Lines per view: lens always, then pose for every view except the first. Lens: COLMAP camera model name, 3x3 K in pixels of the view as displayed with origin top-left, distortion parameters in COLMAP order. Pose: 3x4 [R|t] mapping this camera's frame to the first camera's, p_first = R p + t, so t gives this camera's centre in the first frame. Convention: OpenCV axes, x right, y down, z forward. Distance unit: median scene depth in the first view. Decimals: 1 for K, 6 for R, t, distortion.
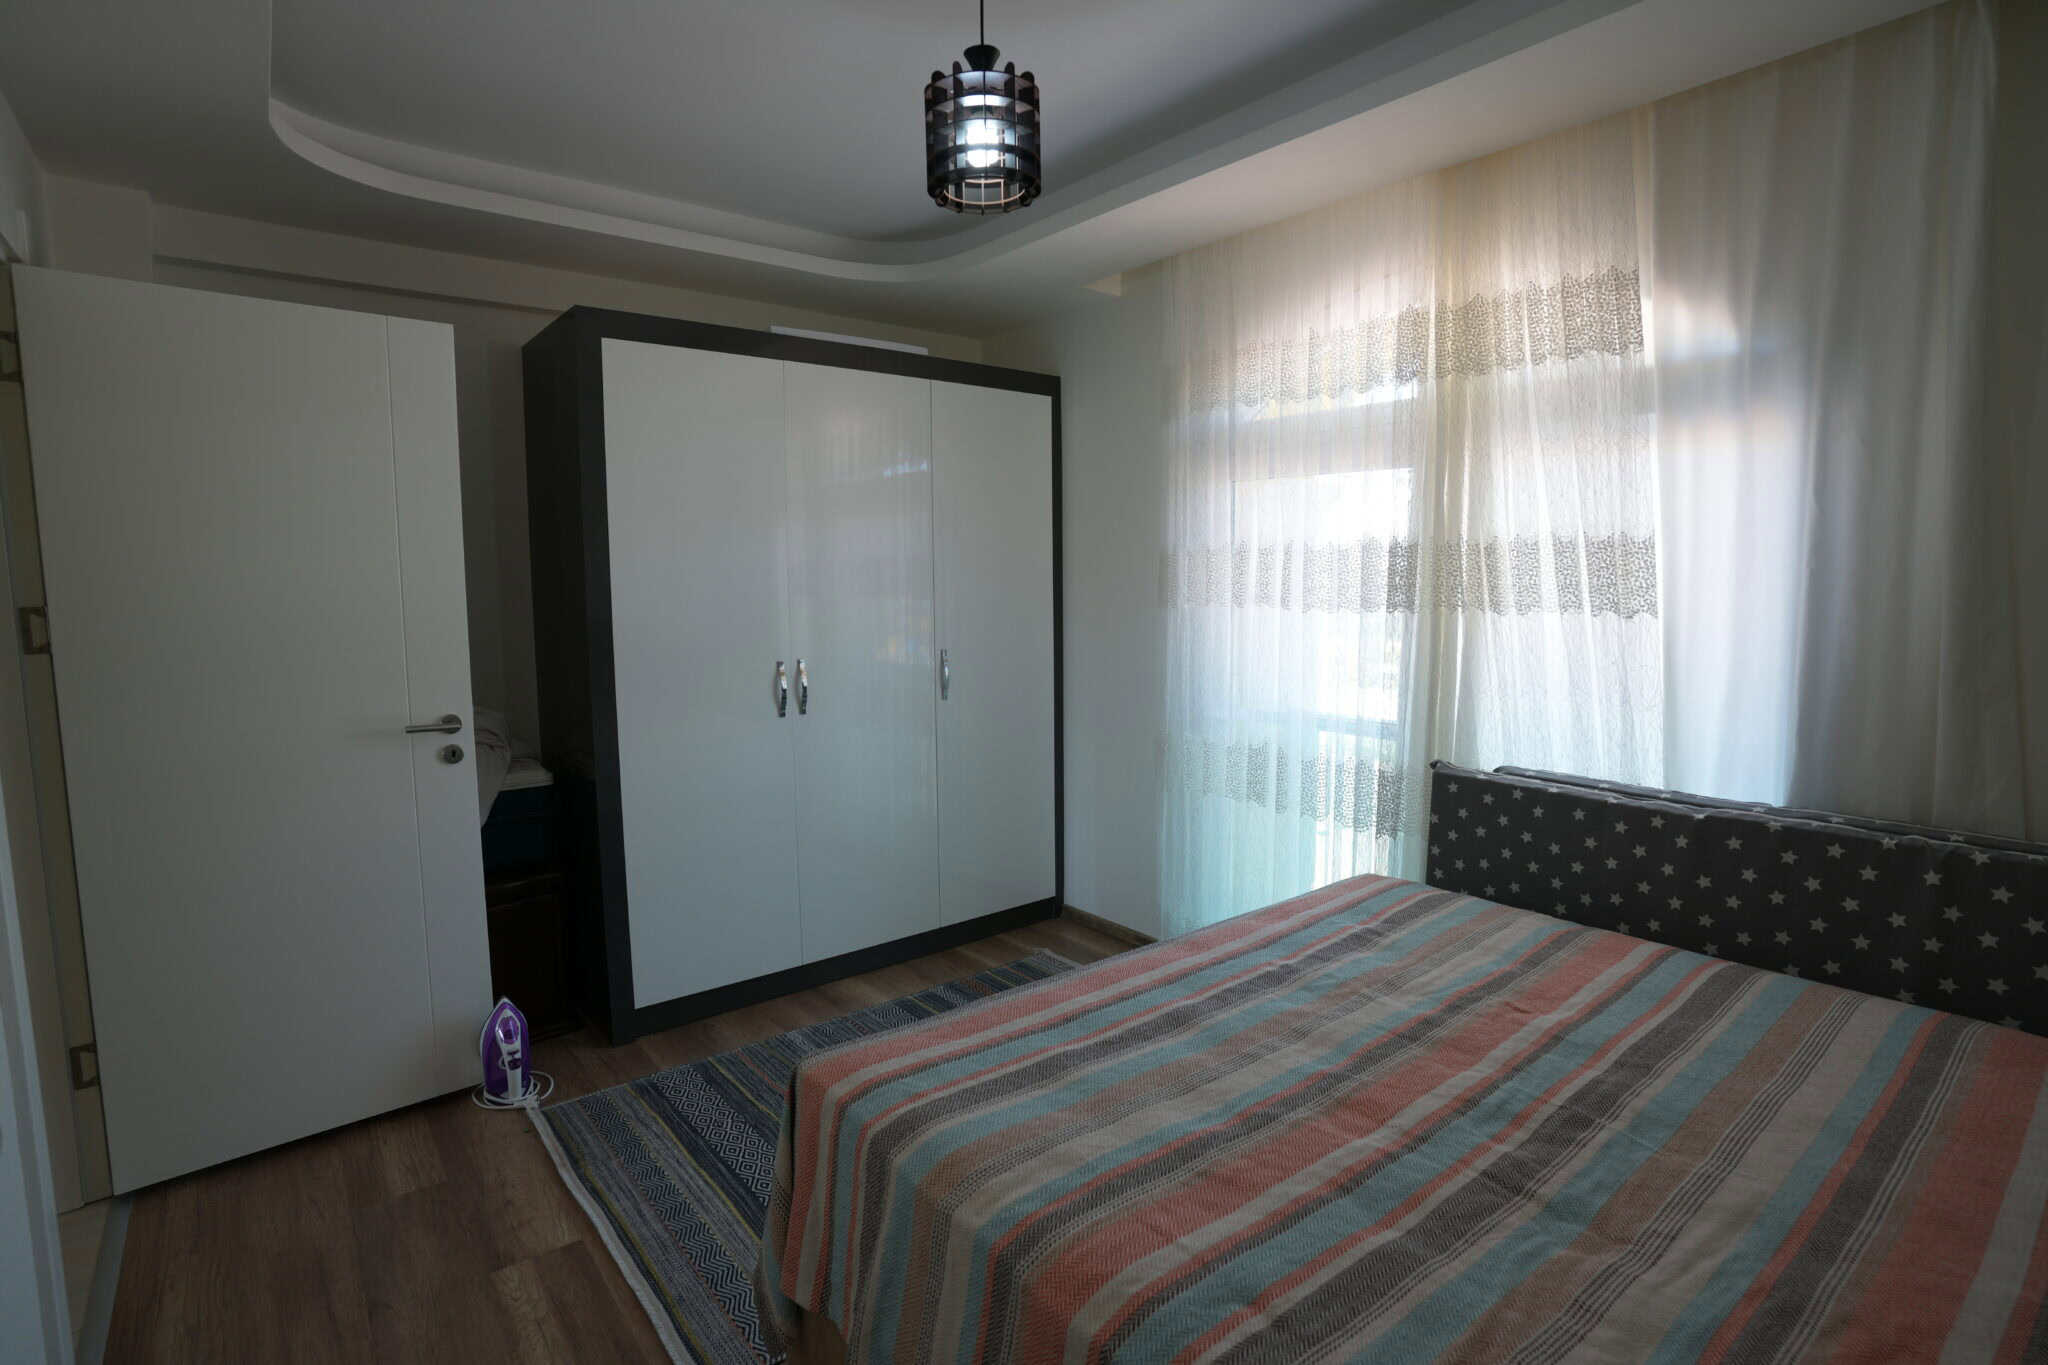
lens RADIAL K [[1006.4, 0, 1024.9], [0, 1006.4, 675.9], [0, 0, 1]] dist [-0.083701, 0.042840]
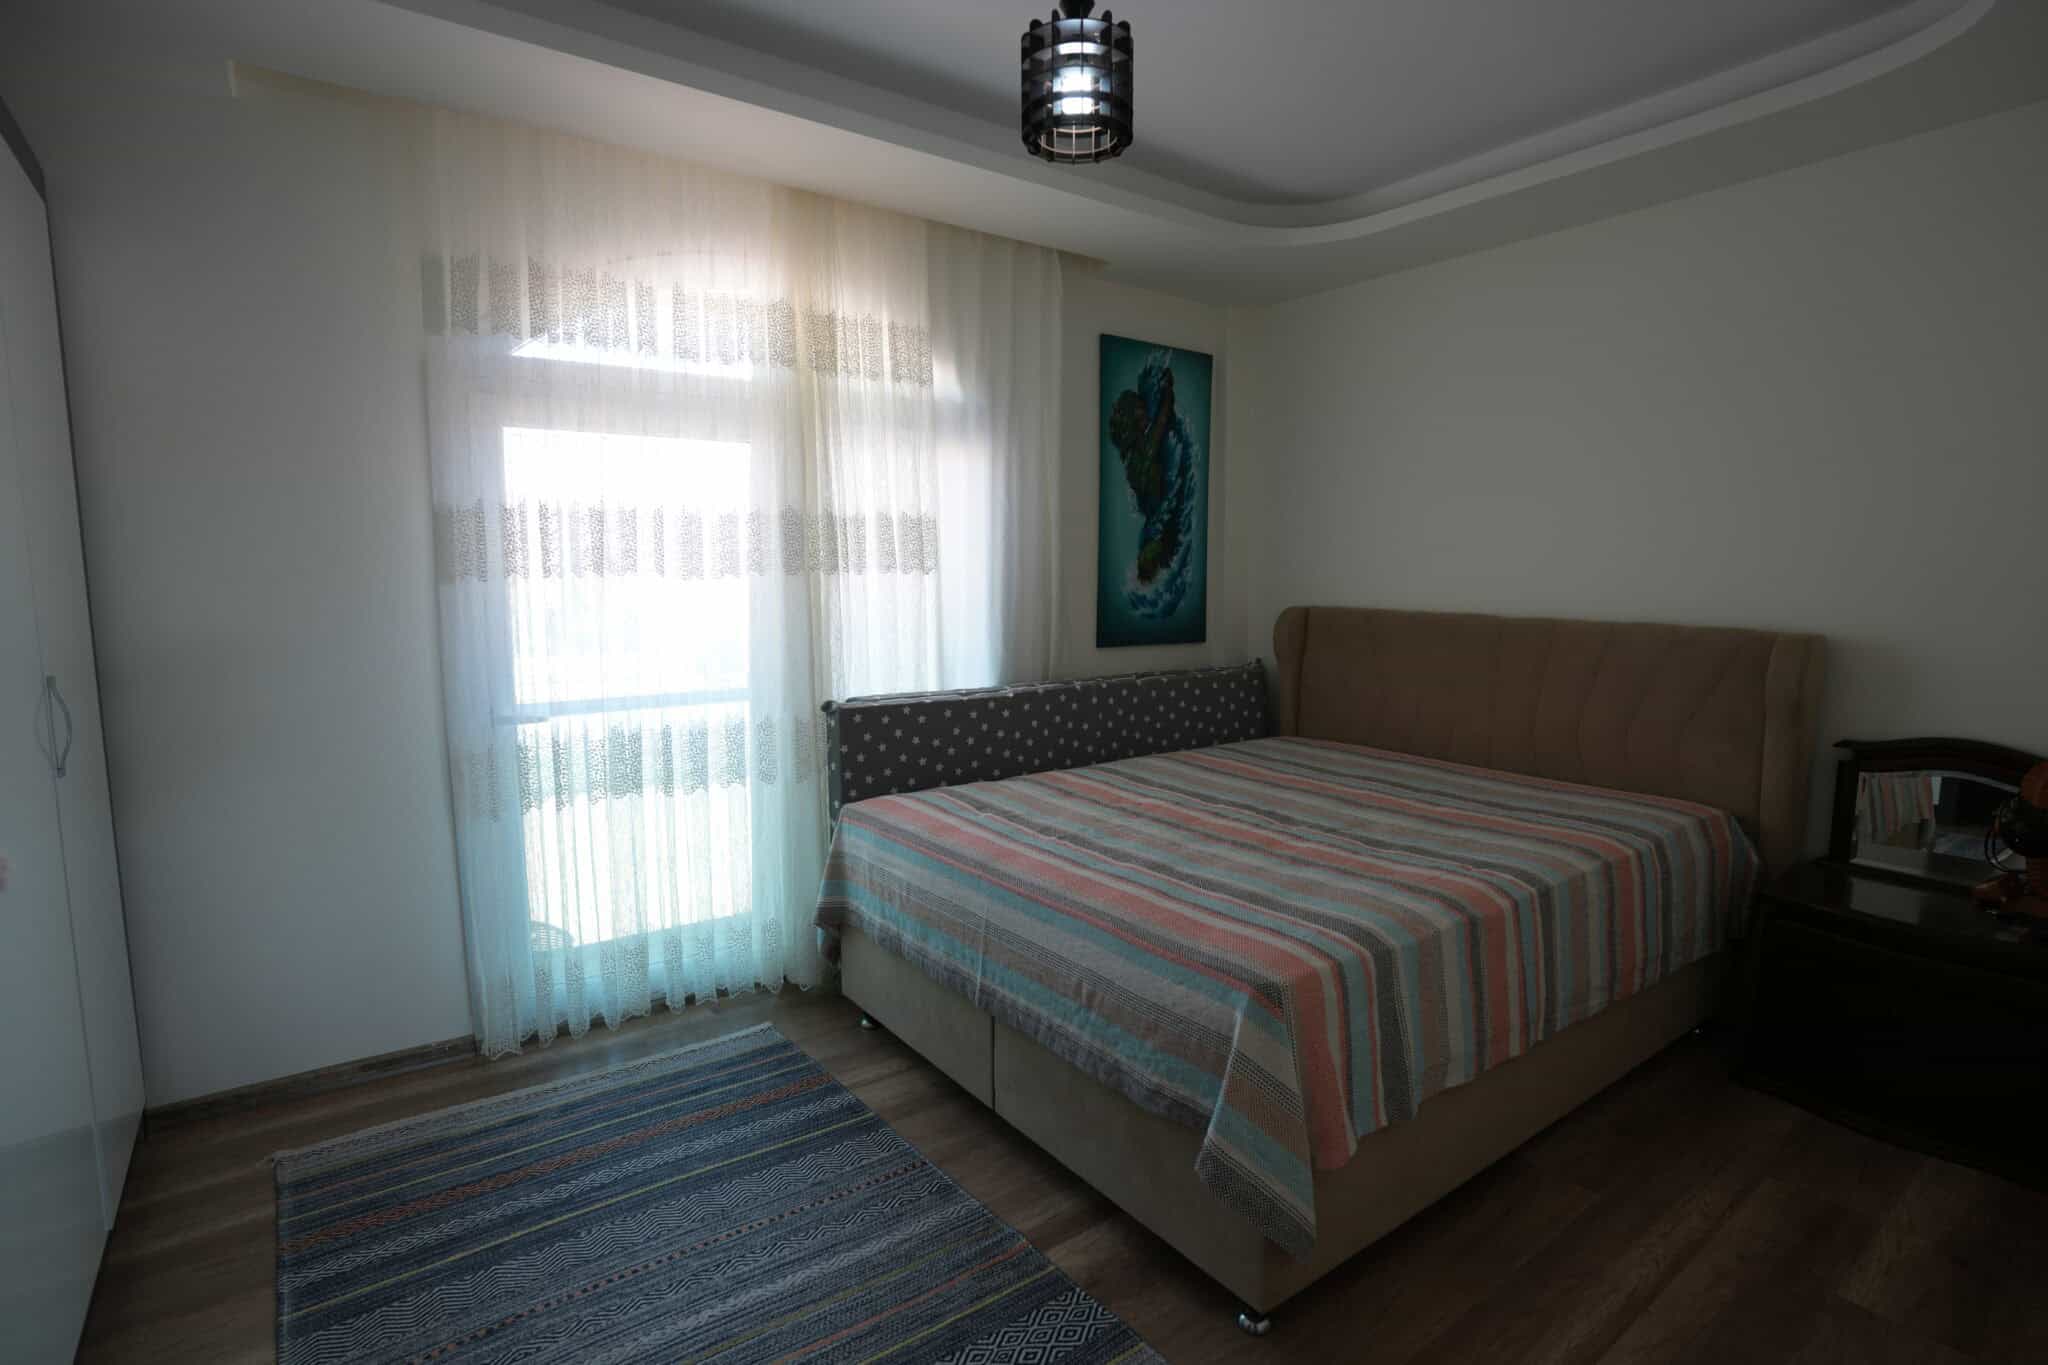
lens RADIAL K [[1006.4, 0, 1024.9], [0, 1006.4, 675.9], [0, 0, 1]] dist [-0.083701, 0.042840]
pose [[0.043347, -0.098287, 0.994214, -0.831243], [0.105709, 0.990014, 0.093263, -0.033340], [-0.993452, 0.101054, 0.053304, 0.786851]]
